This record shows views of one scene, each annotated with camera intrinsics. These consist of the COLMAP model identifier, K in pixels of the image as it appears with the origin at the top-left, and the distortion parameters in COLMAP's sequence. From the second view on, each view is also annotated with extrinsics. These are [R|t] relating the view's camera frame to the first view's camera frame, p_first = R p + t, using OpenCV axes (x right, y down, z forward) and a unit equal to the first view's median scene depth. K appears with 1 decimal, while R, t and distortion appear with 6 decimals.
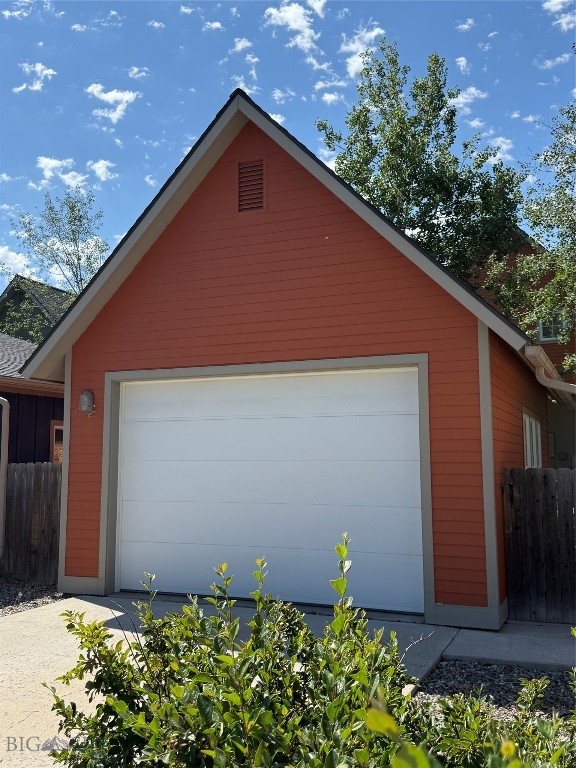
lens RADIAL K [[746.2, 0, 288.8], [0, 746.2, 383.6], [0, 0, 1]] dist [0.010428, 0.000000]
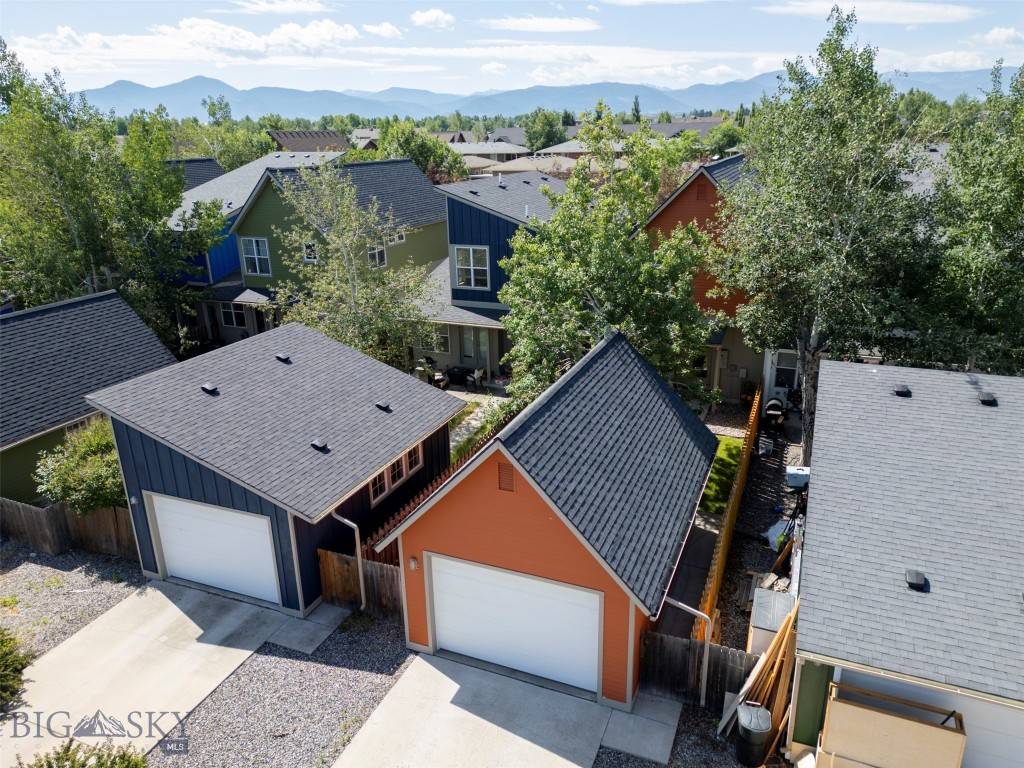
lens RADIAL K [[720.2, 0, 514.0], [0, 720.2, 384.0], [0, 0, 1]] dist [0.061611, -0.056434]
pose [[0.999831, -0.018286, 0.001709, -0.034458], [0.015388, 0.884883, 0.465558, -1.342708], [-0.010026, -0.465453, 0.885016, -0.365667]]
